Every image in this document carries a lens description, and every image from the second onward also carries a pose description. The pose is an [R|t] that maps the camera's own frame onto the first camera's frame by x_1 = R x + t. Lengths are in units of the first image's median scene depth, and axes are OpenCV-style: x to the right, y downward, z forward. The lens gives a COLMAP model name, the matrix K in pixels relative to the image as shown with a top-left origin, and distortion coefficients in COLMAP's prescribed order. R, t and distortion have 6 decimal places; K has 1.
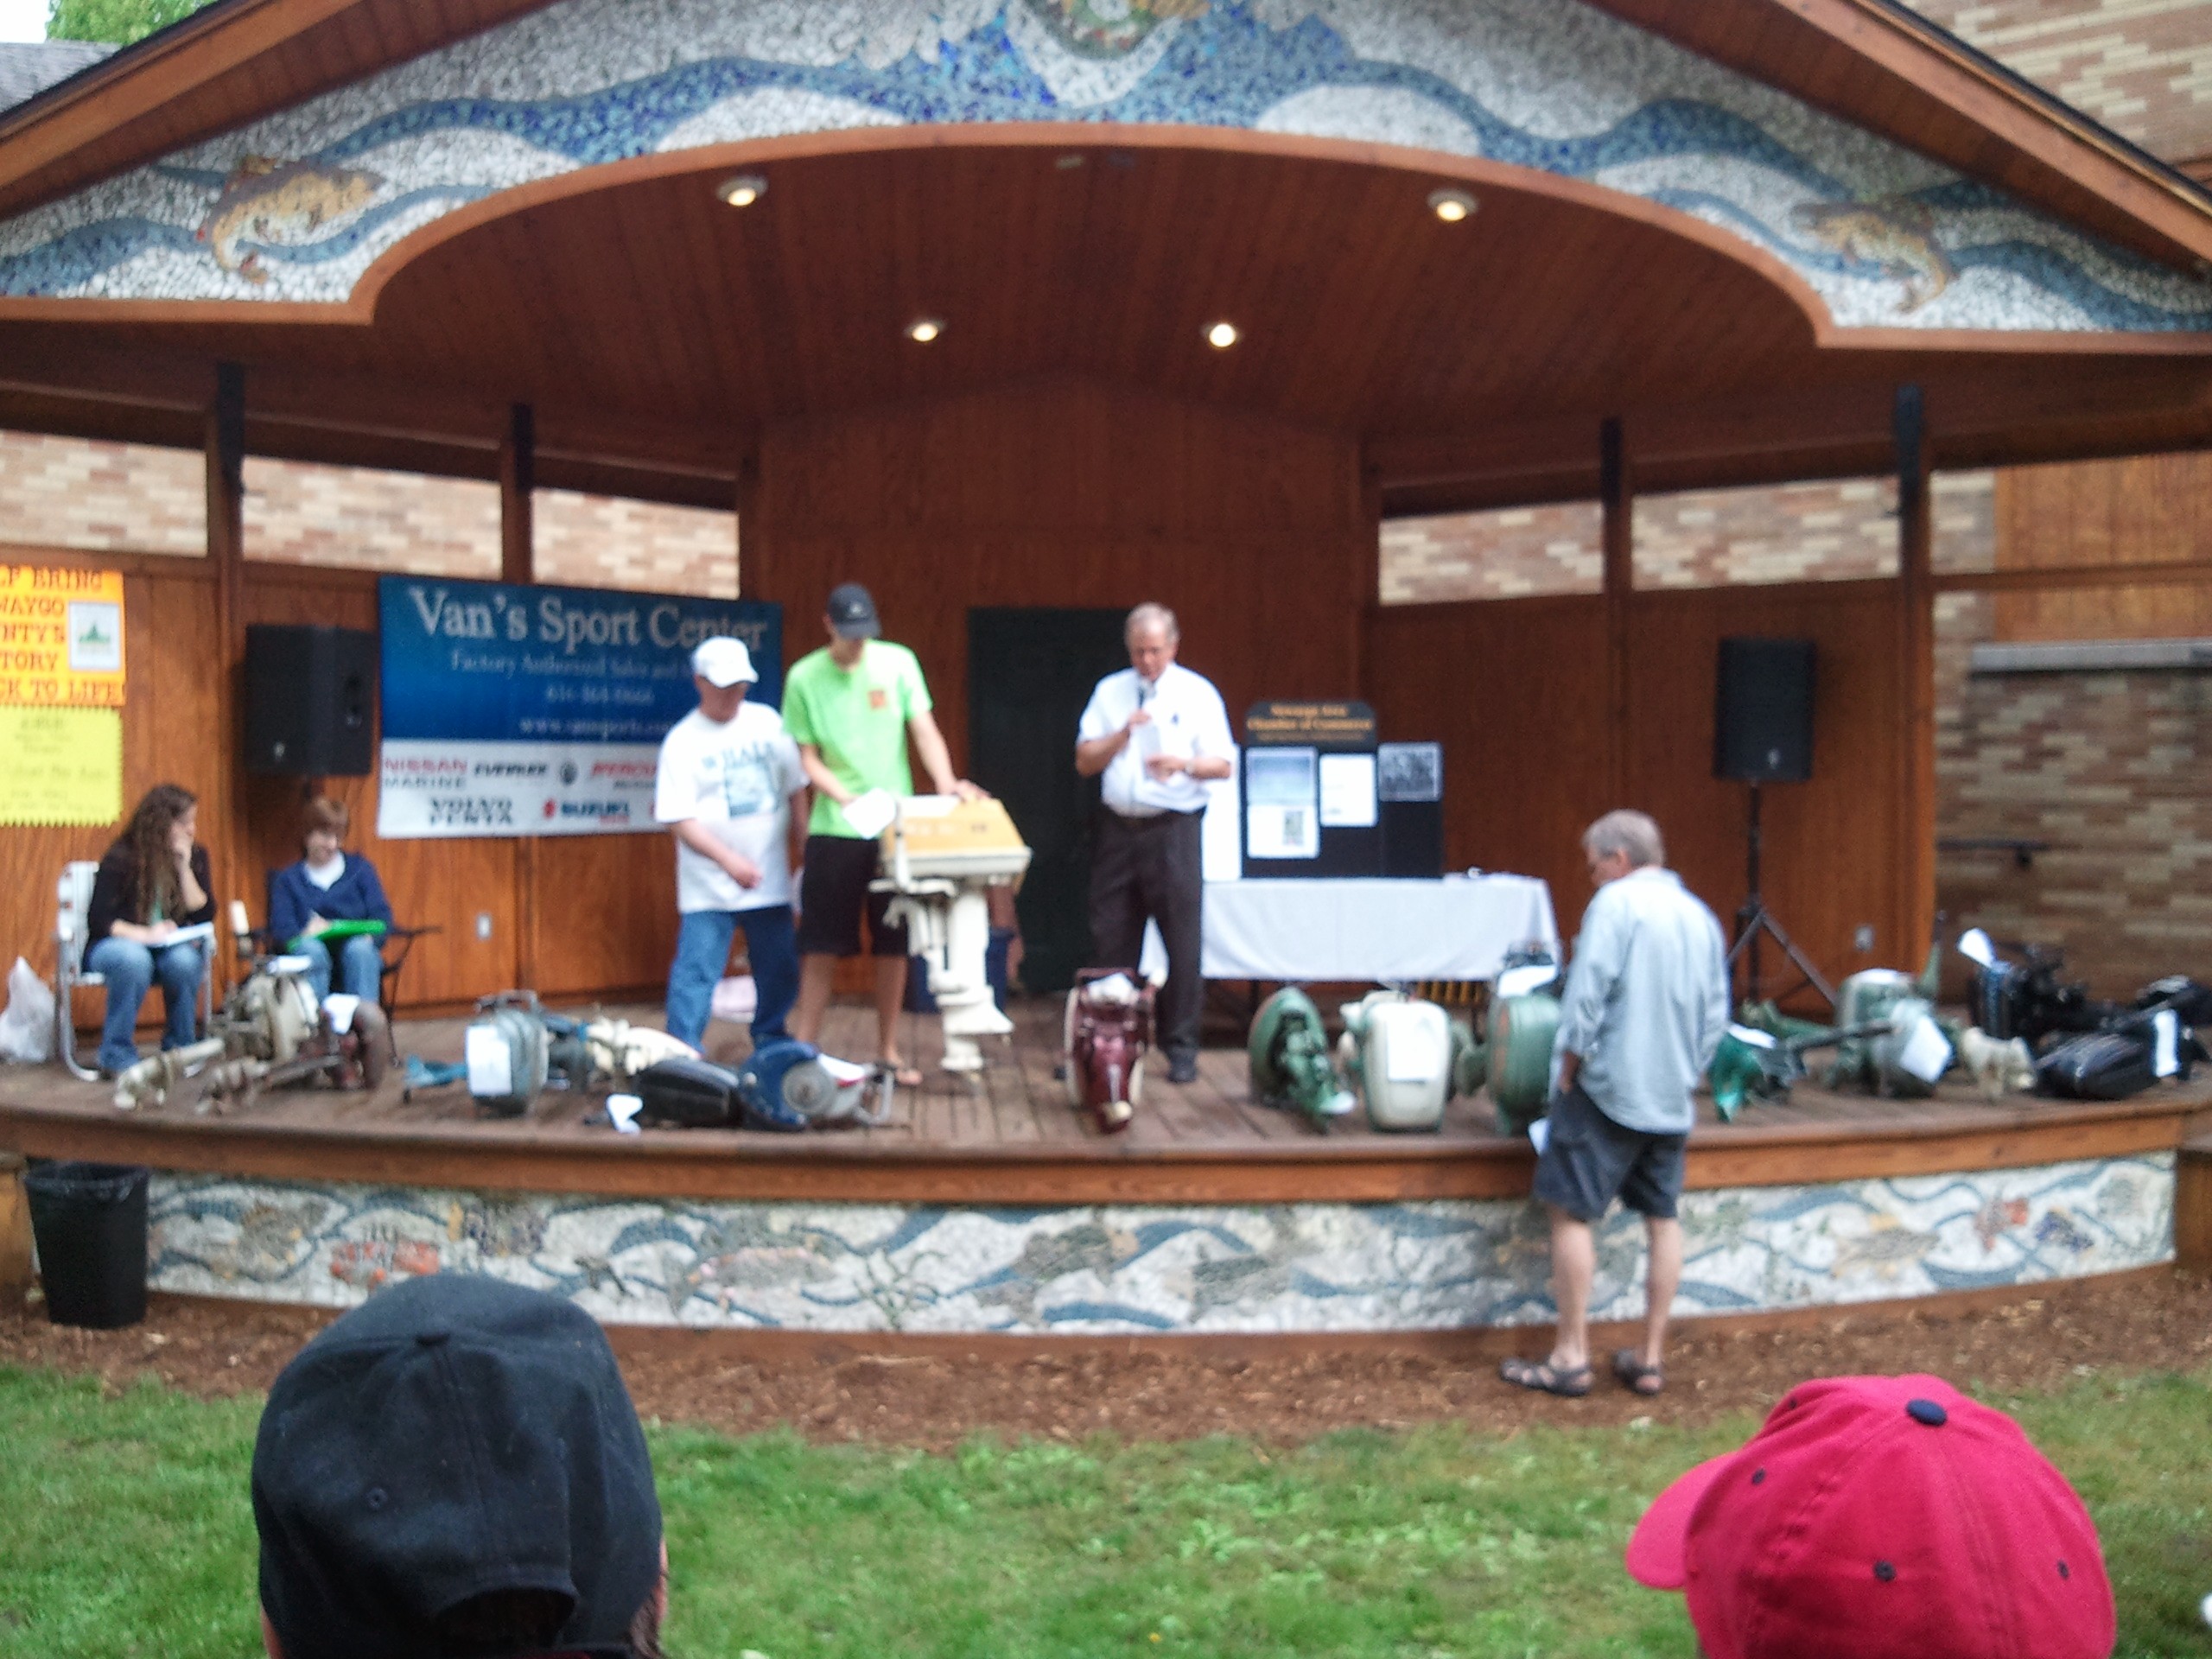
lens RADIAL K [[2451.9, 0, 1151.1], [0, 2451.9, 793.7], [0, 0, 1]] dist [-0.054391, -0.171375]
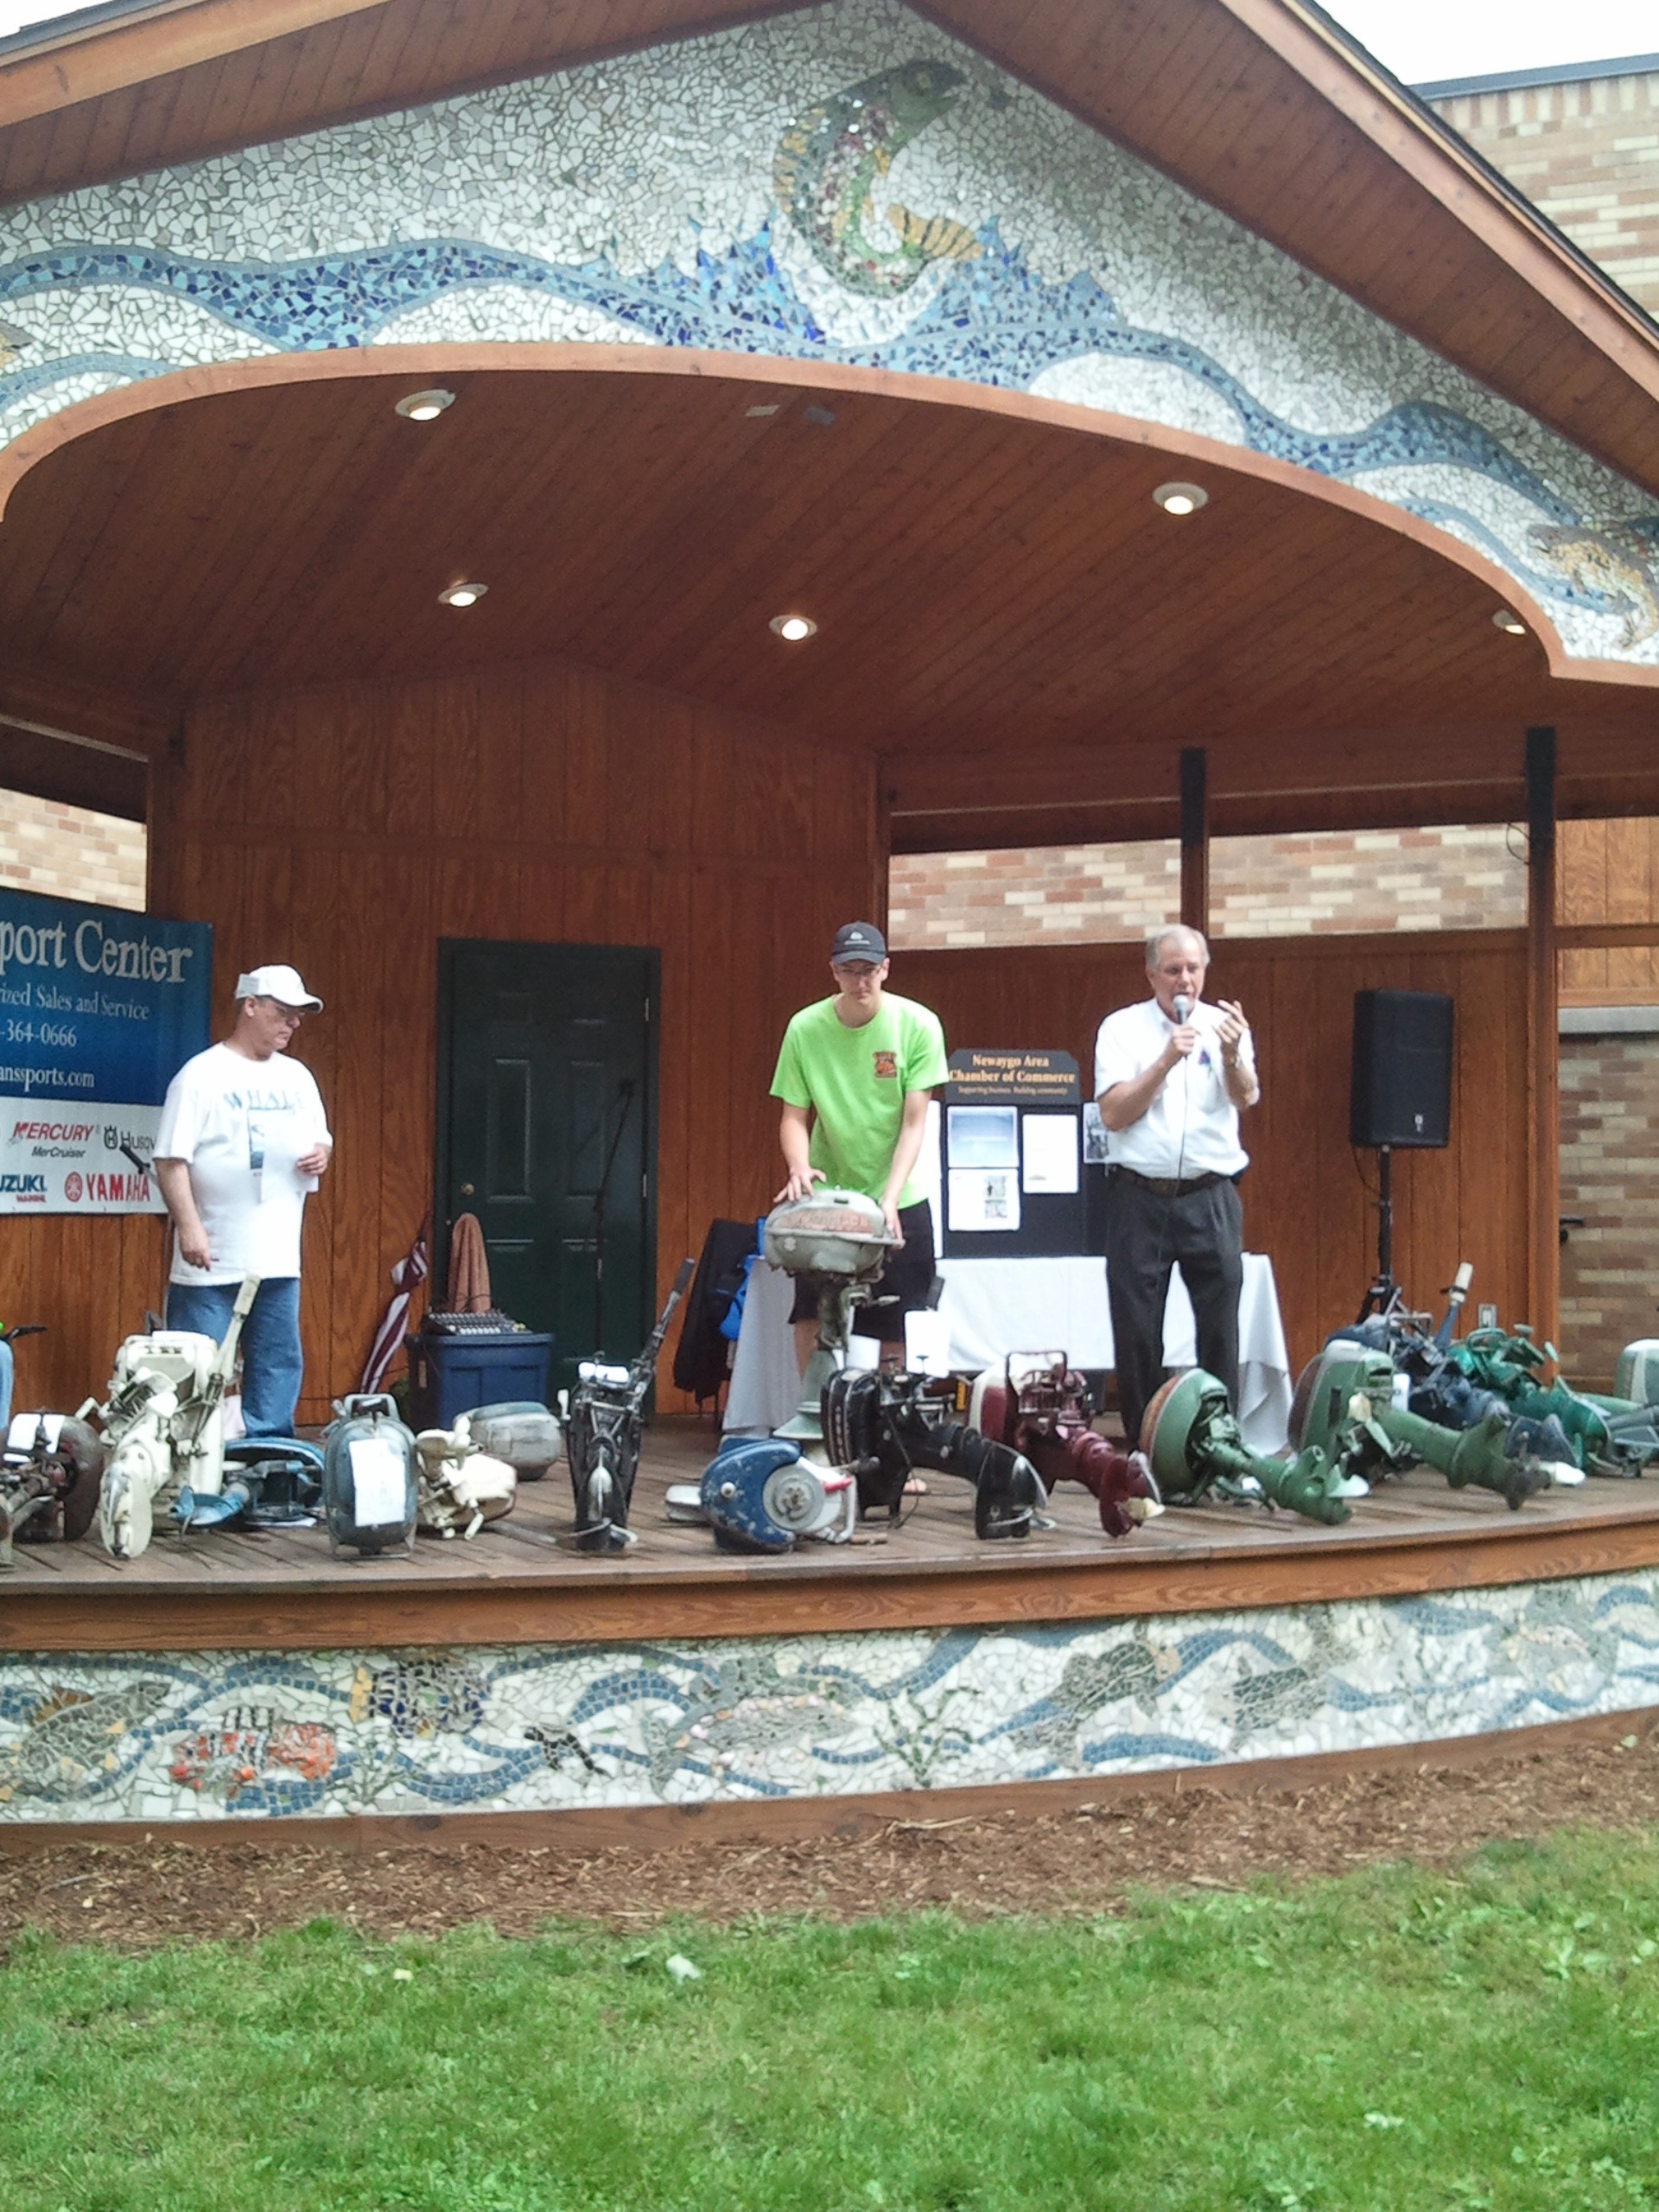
lens RADIAL K [[3003.6, 0, 821.0], [0, 3003.6, 920.9], [0, 0, 1]] dist [-0.052880, -0.017004]
pose [[0.924540, 0.032746, 0.379677, -0.437140], [0.007986, 0.994418, -0.105211, 0.030350], [-0.381002, 0.100304, 0.919117, 0.055021]]
